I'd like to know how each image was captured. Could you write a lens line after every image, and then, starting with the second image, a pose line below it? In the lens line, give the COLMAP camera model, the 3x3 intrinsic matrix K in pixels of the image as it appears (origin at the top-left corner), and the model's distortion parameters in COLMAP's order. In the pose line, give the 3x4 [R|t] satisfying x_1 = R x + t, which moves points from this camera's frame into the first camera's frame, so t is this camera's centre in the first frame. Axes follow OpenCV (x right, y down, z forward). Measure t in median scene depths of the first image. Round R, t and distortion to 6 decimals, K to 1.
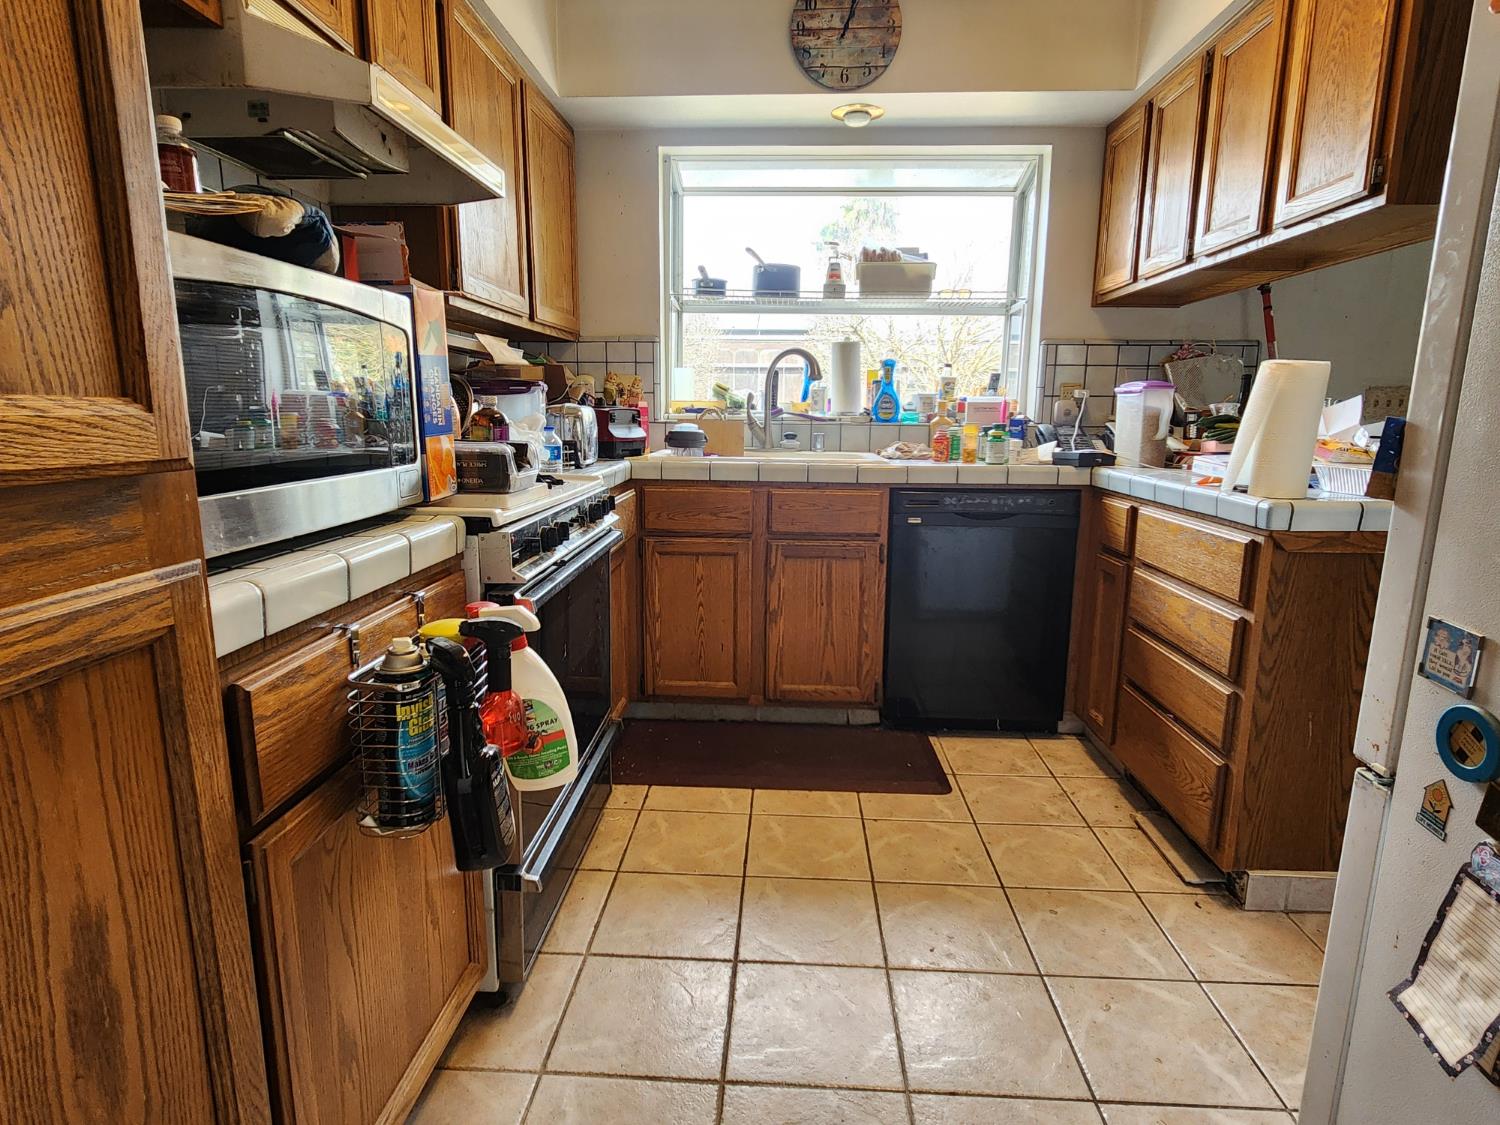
lens RADIAL K [[809.2, 0, 750.0], [0, 809.2, 562.5], [0, 0, 1]] dist [-0.000403, -0.000283]
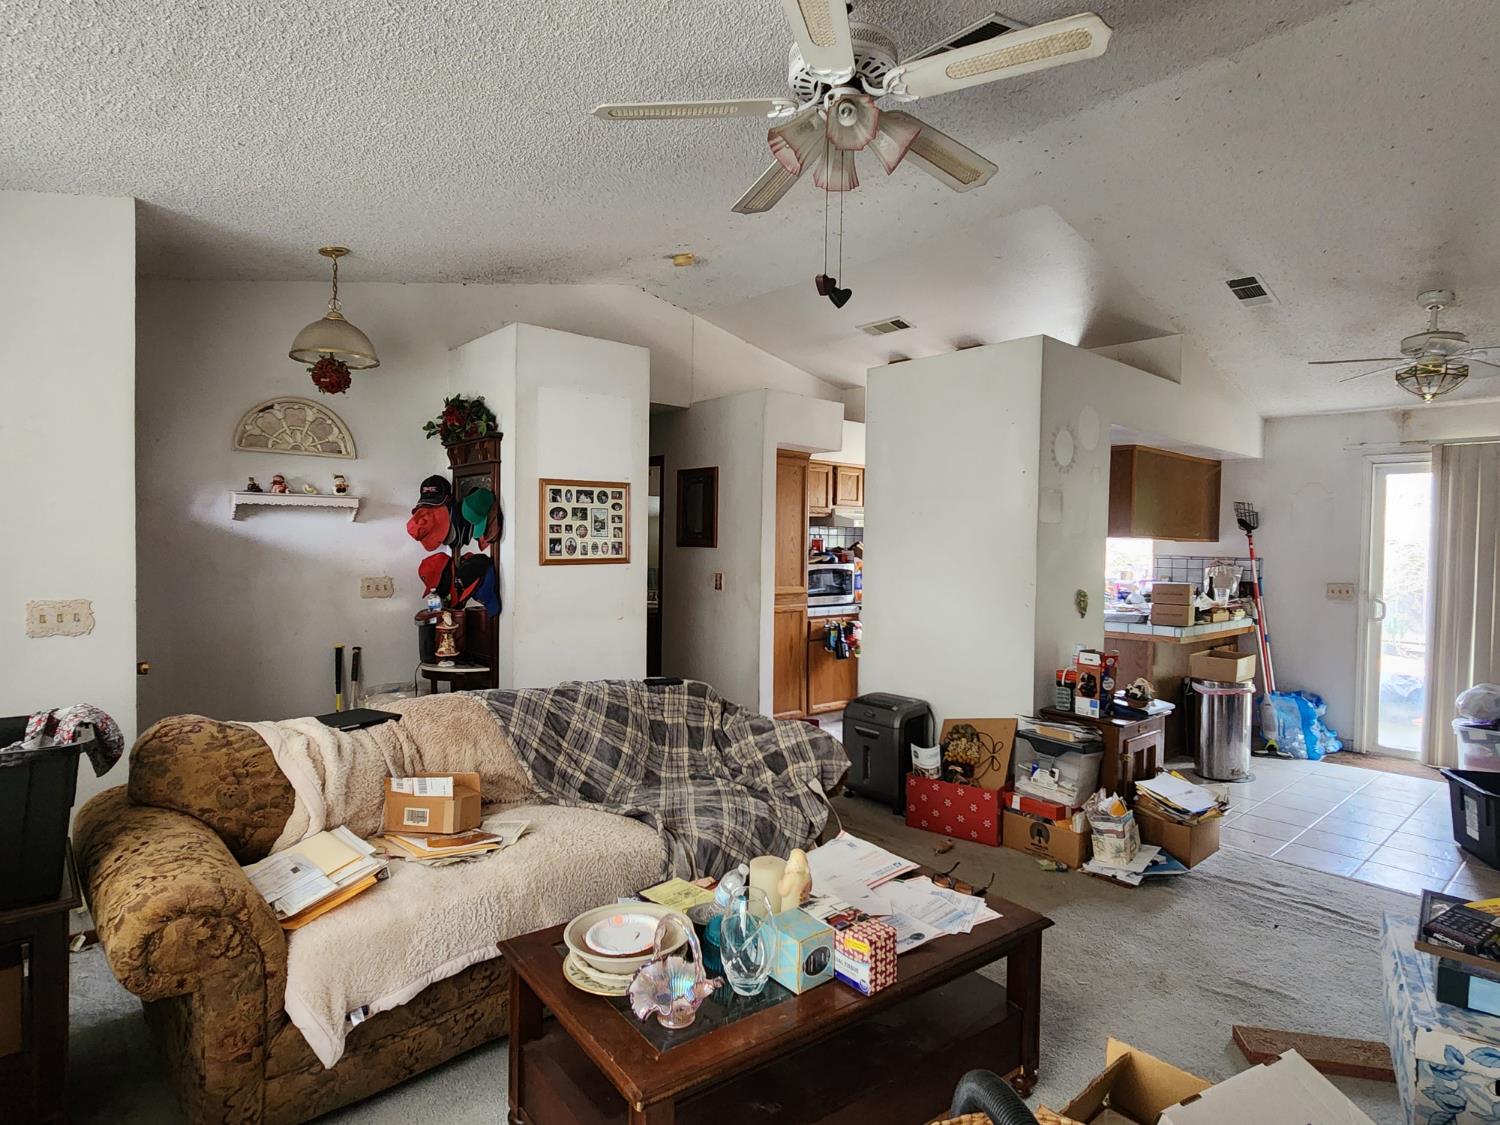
lens RADIAL K [[809.2, 0, 750.0], [0, 809.2, 562.5], [0, 0, 1]] dist [-0.000403, -0.000283]
pose [[0.706246, 0.018585, -0.707723, 4.427291], [-0.141362, 0.983227, -0.115247, 0.566866], [0.693710, 0.181438, 0.697027, -4.894652]]
